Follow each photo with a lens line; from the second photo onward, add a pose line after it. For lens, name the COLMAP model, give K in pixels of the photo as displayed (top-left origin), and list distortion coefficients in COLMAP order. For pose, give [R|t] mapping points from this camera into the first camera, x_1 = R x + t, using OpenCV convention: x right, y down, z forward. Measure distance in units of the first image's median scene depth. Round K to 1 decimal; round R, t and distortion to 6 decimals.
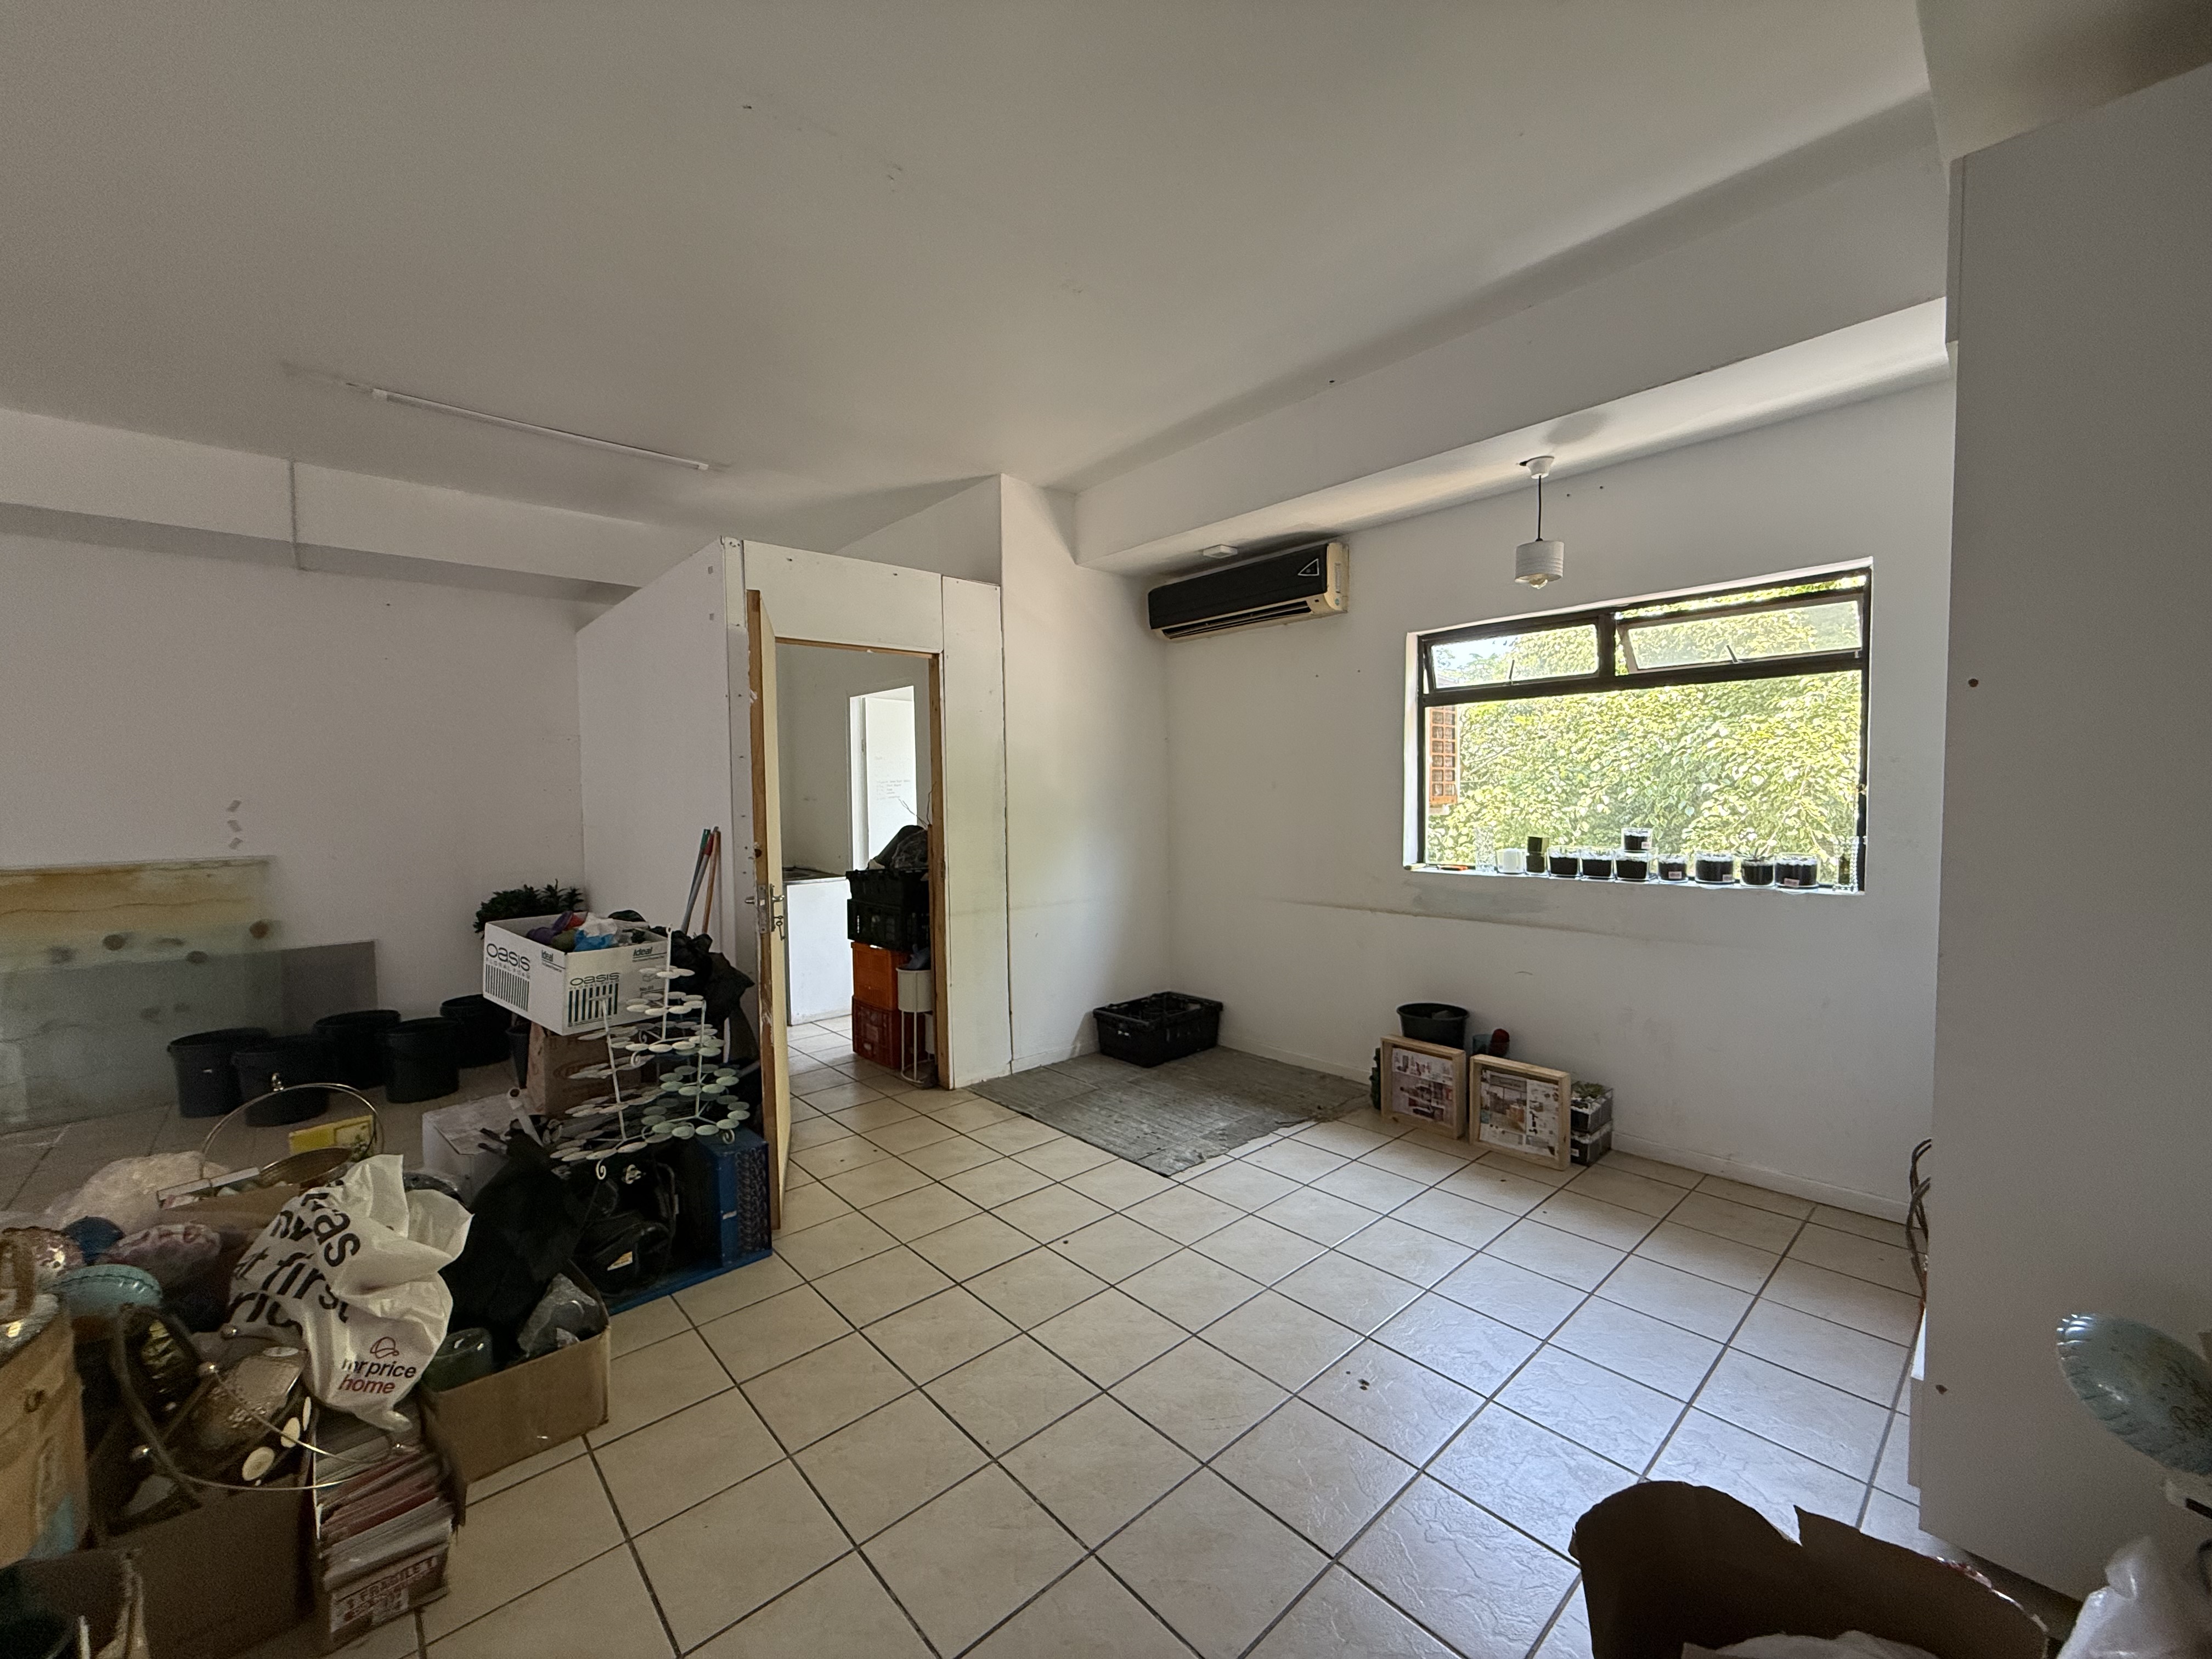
lens RADIAL K [[883.0, 0, 1102.5], [0, 883.0, 834.8], [0, 0, 1]] dist [-0.001890, 0.000552]
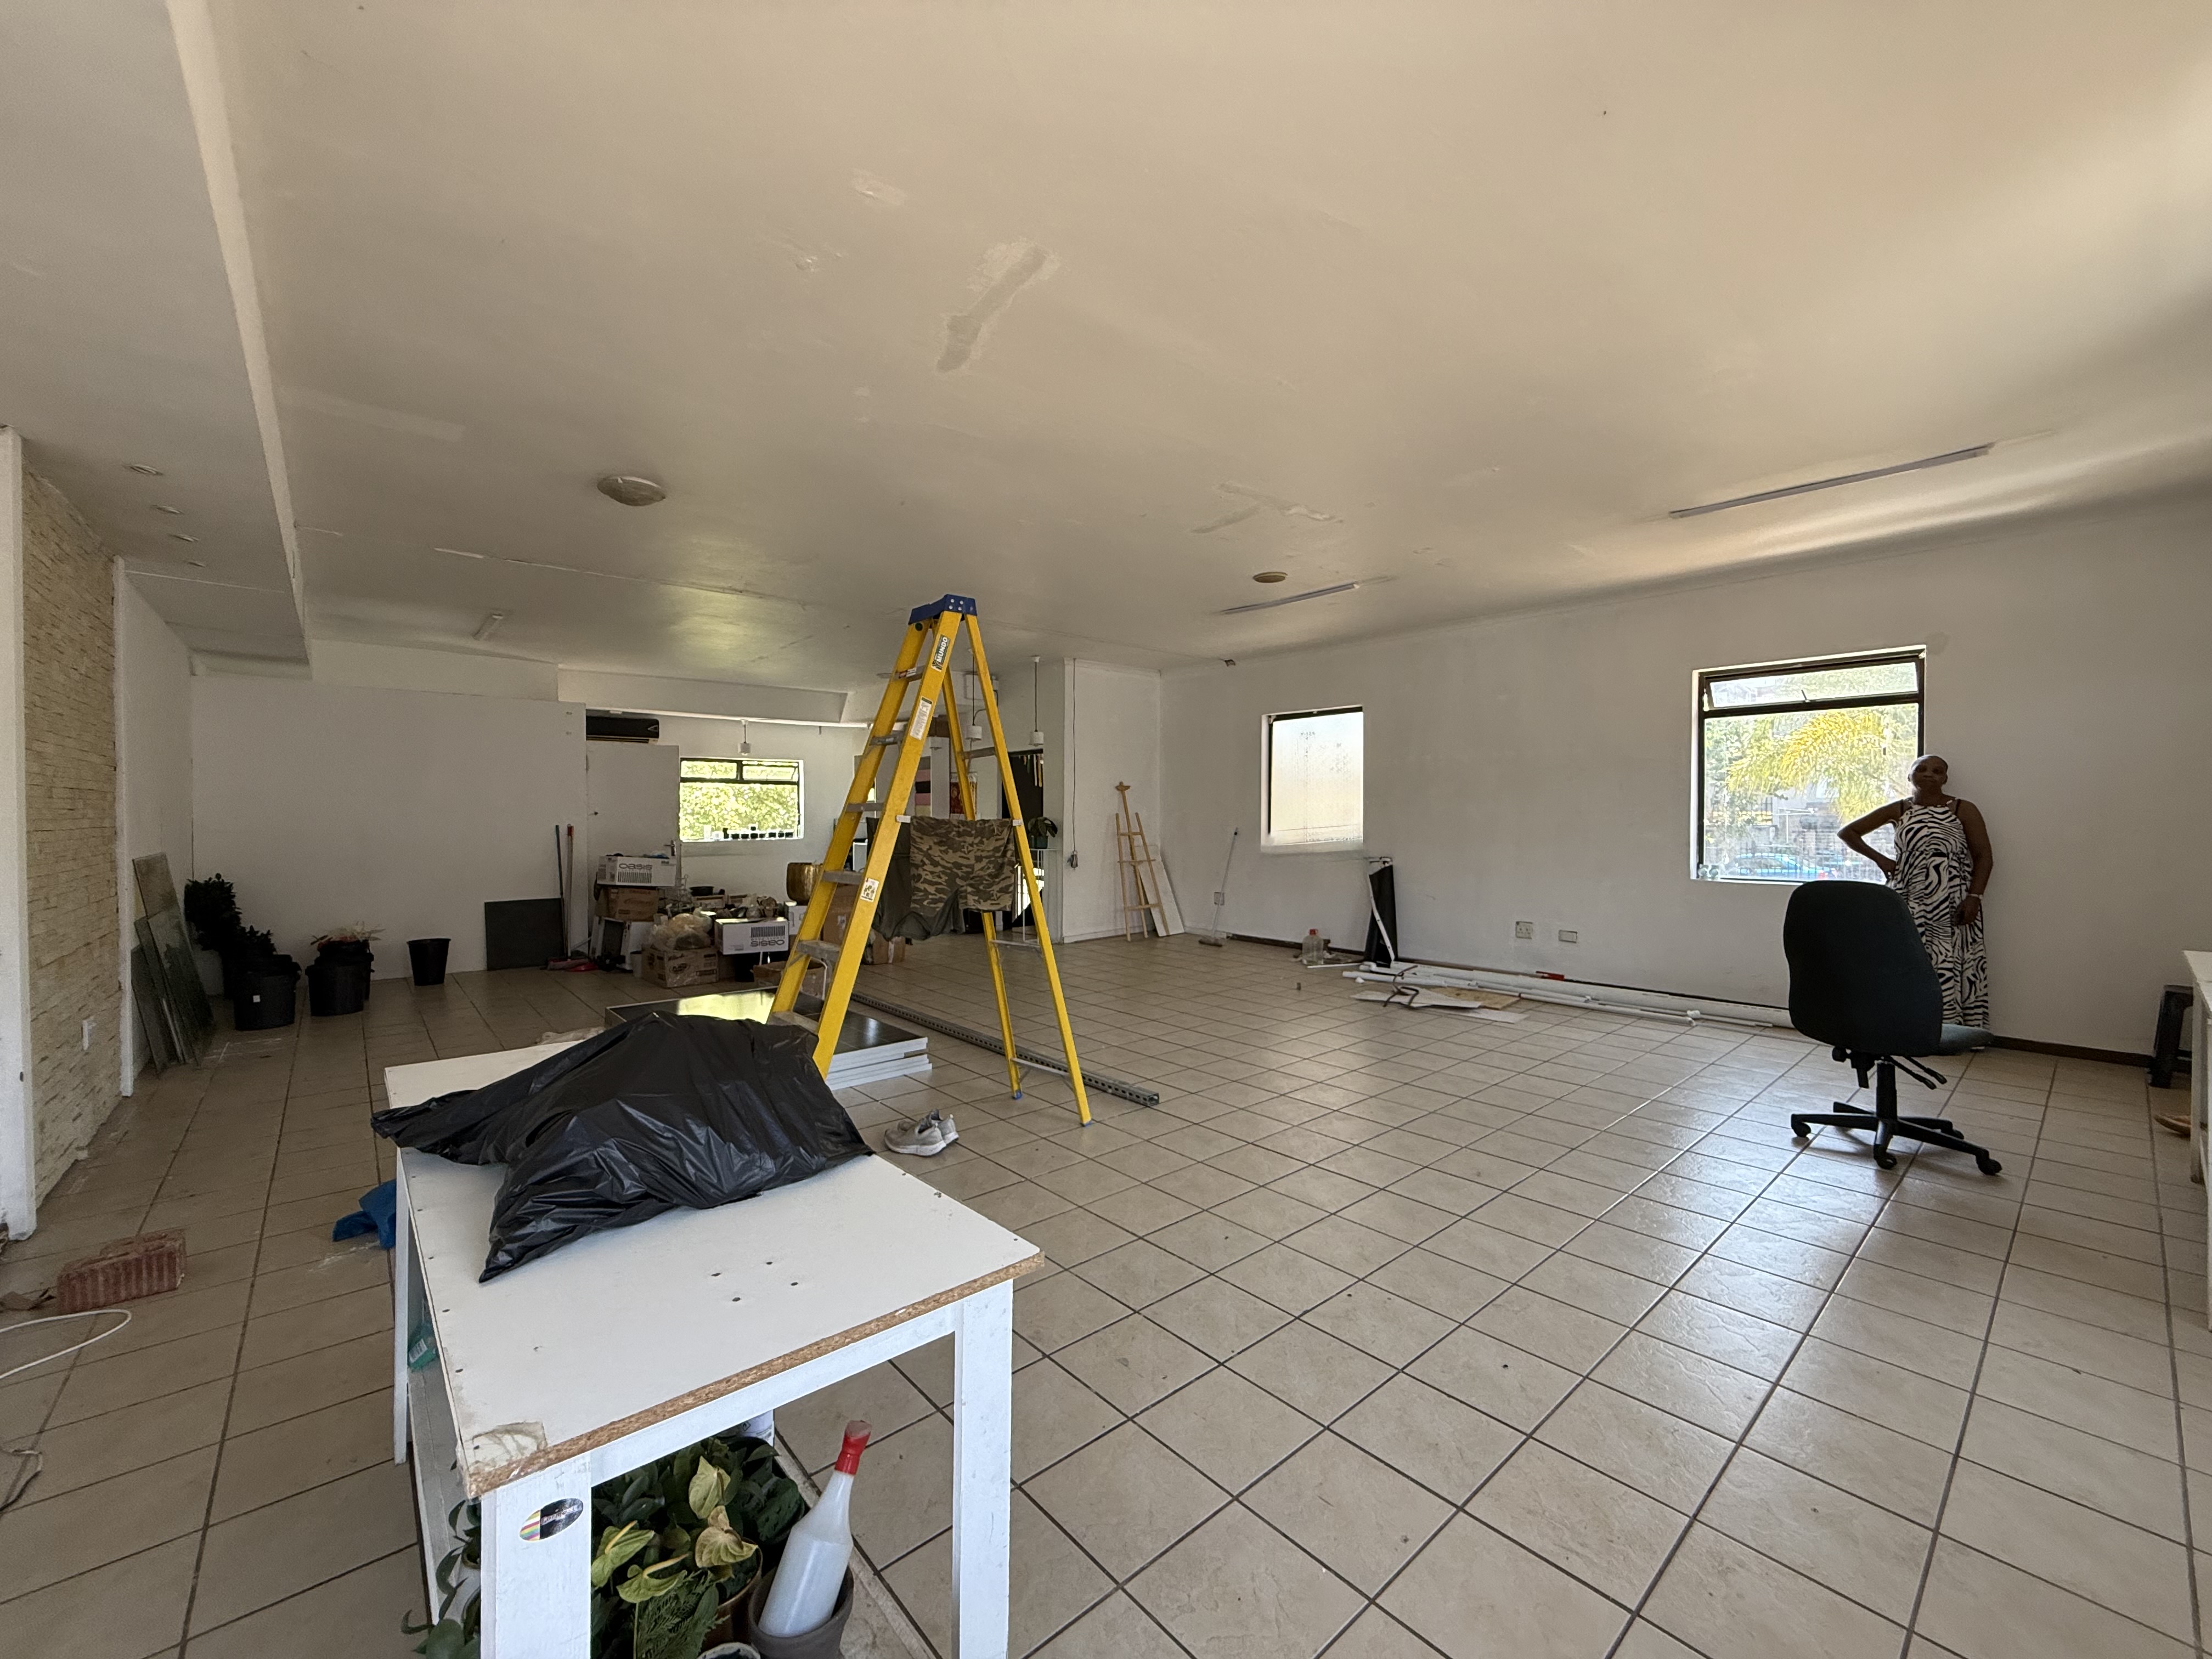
lens RADIAL K [[883.0, 0, 1100.2], [0, 883.0, 830.0], [0, 0, 1]] dist [-0.001890, 0.000552]
pose [[0.010281, 0.004143, 0.999939, -2.666973], [0.053410, 0.998562, -0.004687, 0.096849], [-0.998520, 0.053455, 0.010045, -0.381044]]
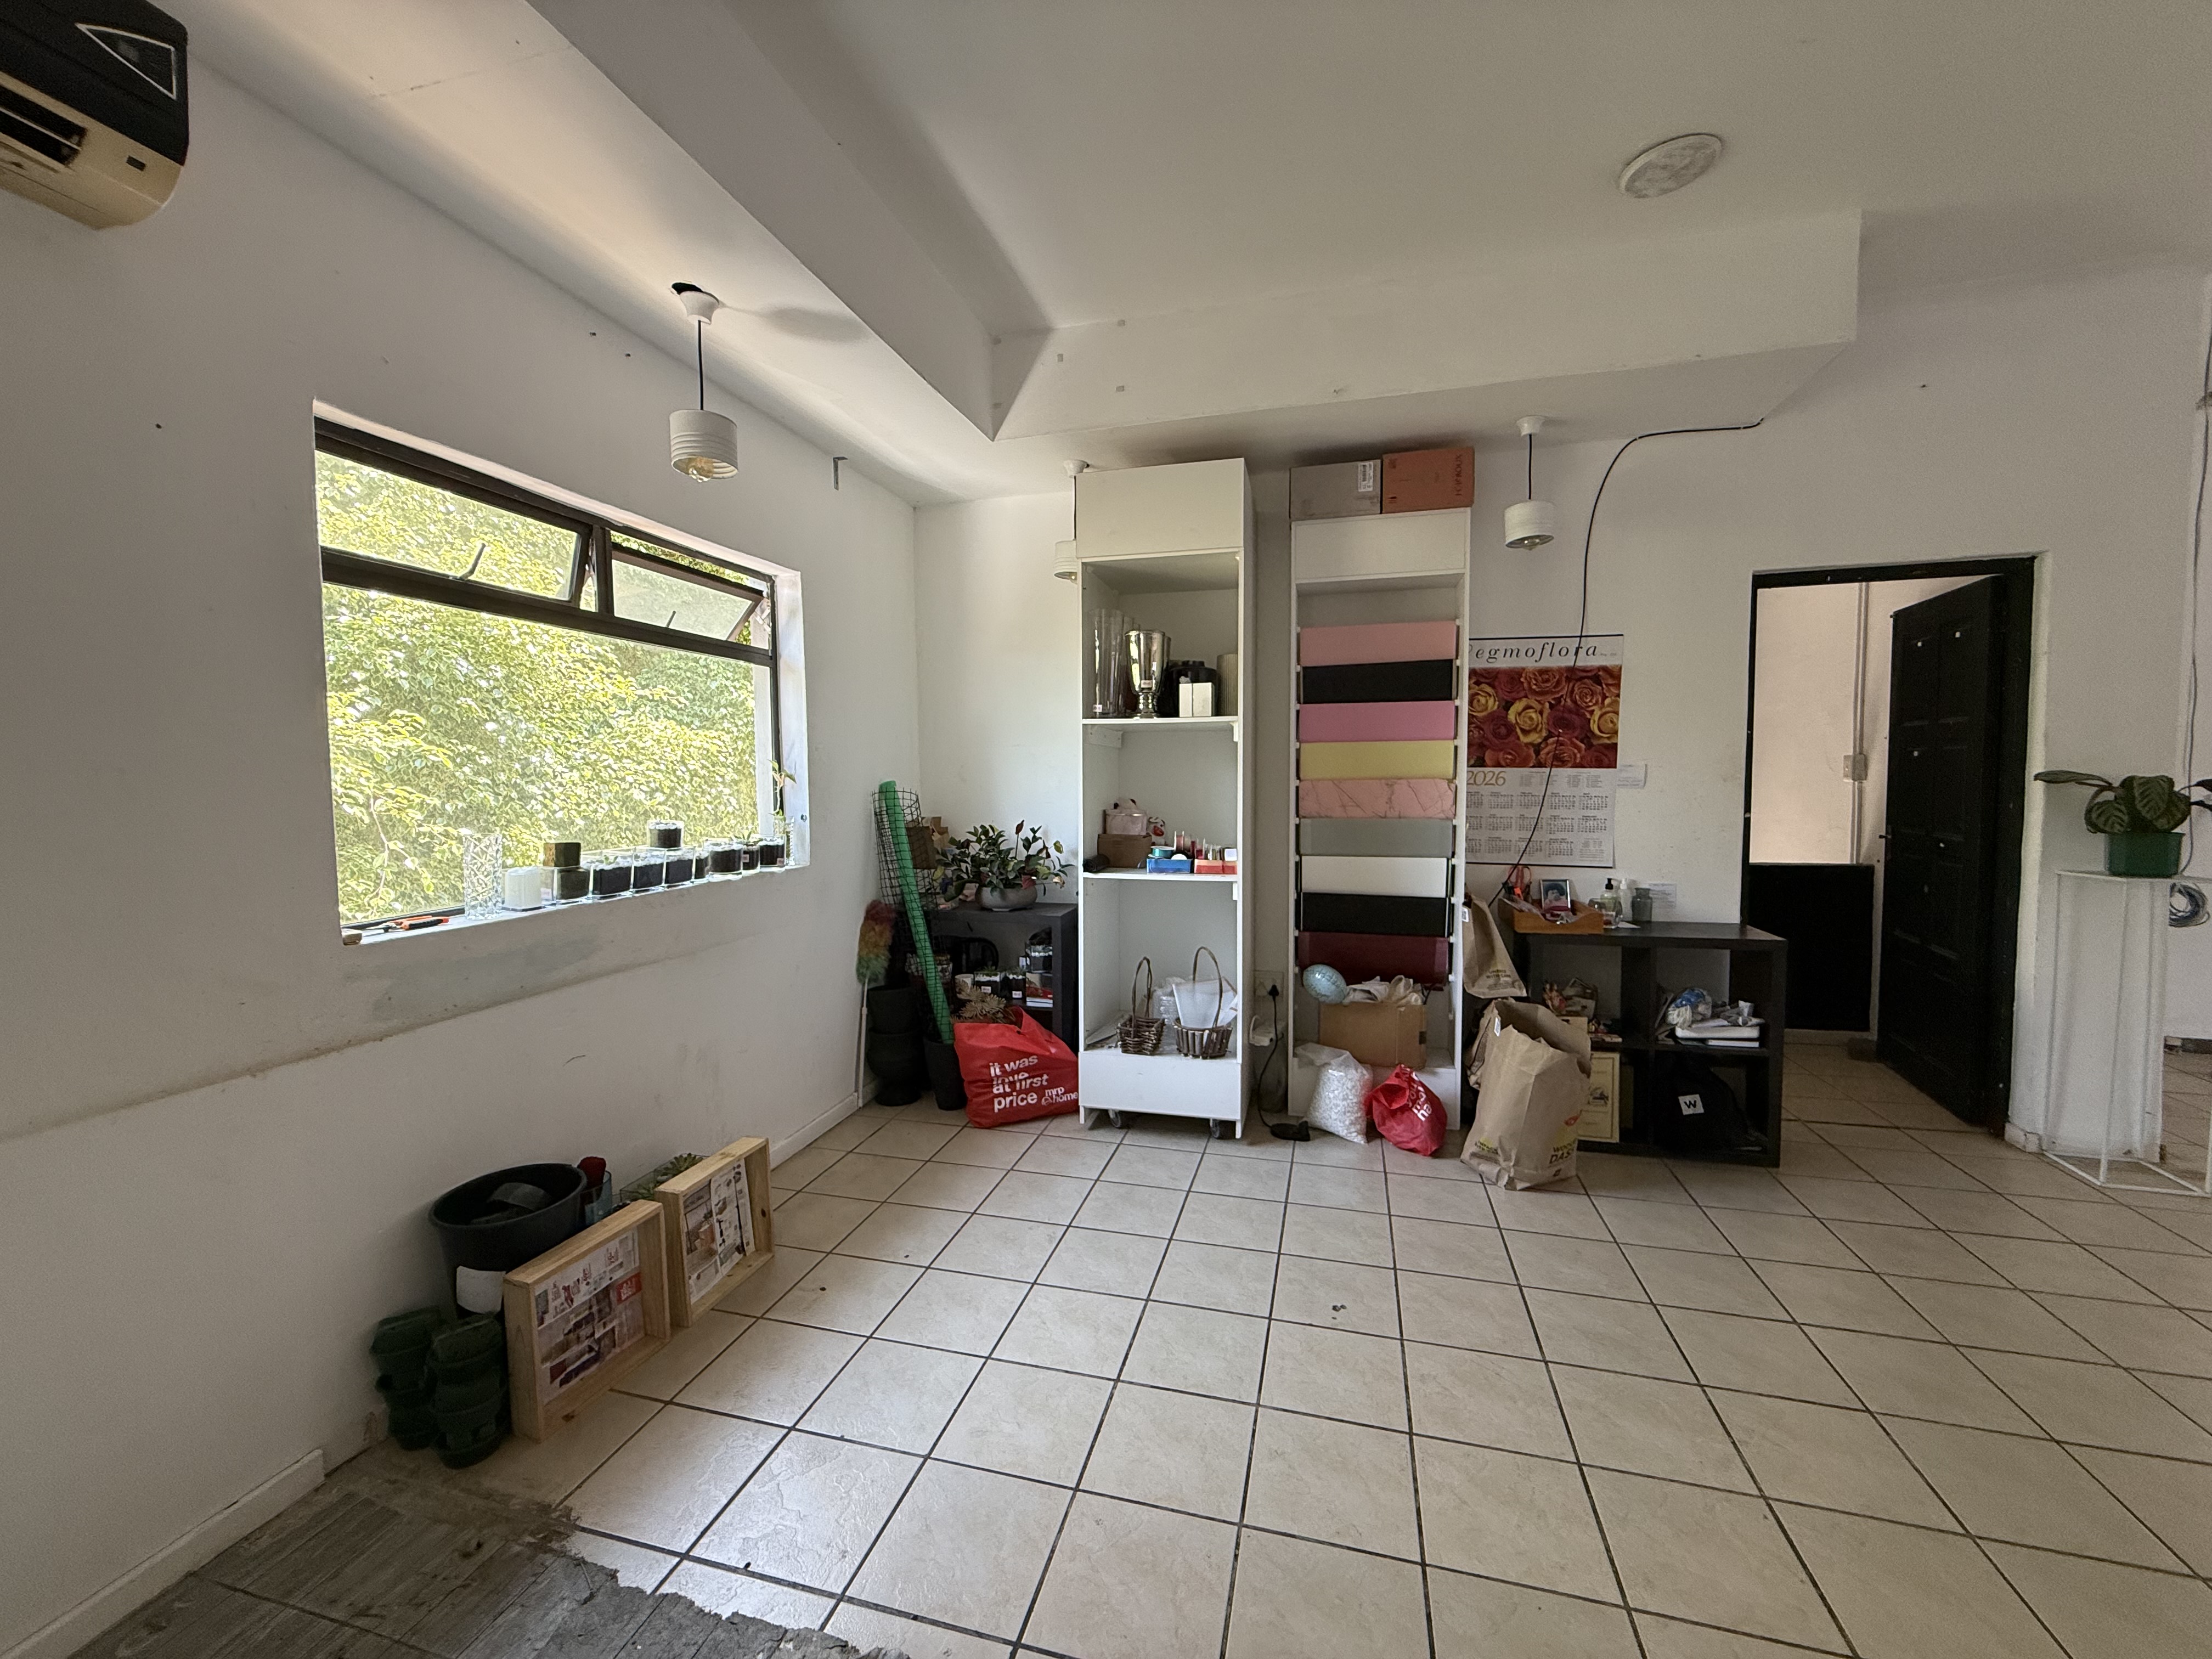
lens RADIAL K [[883.0, 0, 1102.9], [0, 883.0, 830.0], [0, 0, 1]] dist [-0.001890, 0.000552]
pose [[-0.543666, -0.030219, 0.838758, -0.251086], [0.059724, 0.995425, 0.074576, -0.030884], [-0.837174, 0.090638, -0.539374, 1.013290]]
